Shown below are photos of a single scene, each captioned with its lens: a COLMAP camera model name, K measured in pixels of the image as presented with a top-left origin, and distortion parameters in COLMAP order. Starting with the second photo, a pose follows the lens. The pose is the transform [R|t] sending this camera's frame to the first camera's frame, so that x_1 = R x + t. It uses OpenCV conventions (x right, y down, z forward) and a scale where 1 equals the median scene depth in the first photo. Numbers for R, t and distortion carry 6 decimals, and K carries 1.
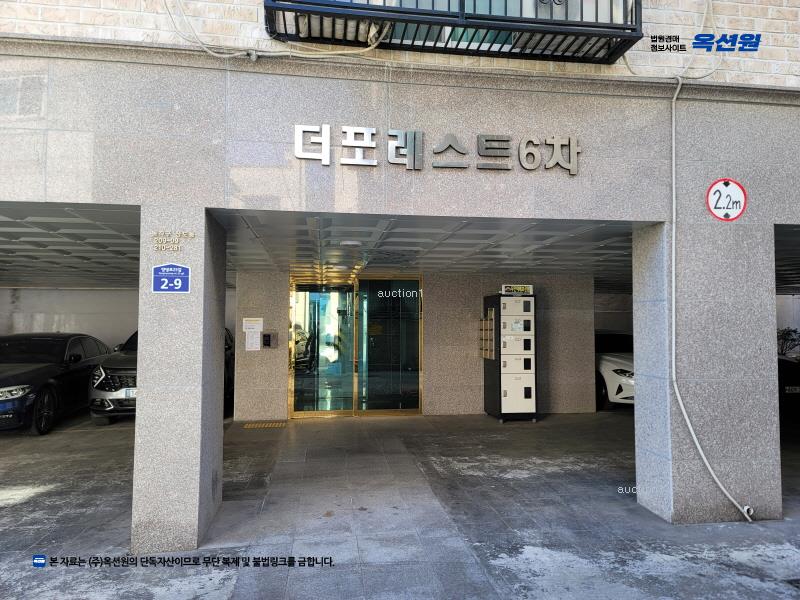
lens RADIAL K [[574.4, 0, 411.0], [0, 574.4, 299.0], [0, 0, 1]] dist [0.071266, -0.003205]
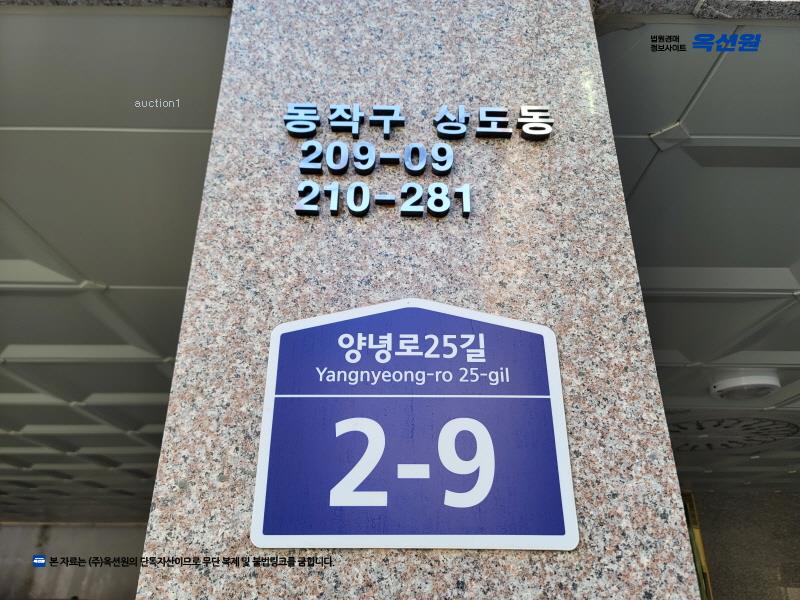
lens RADIAL K [[574.4, 0, 411.0], [0, 574.4, 299.0], [0, 0, 1]] dist [0.071266, -0.003205]
pose [[0.992490, -0.052616, -0.110428, -0.362842], [0.008656, 0.930706, -0.365664, -0.013130], [0.122015, 0.361963, 0.924173, 0.802618]]
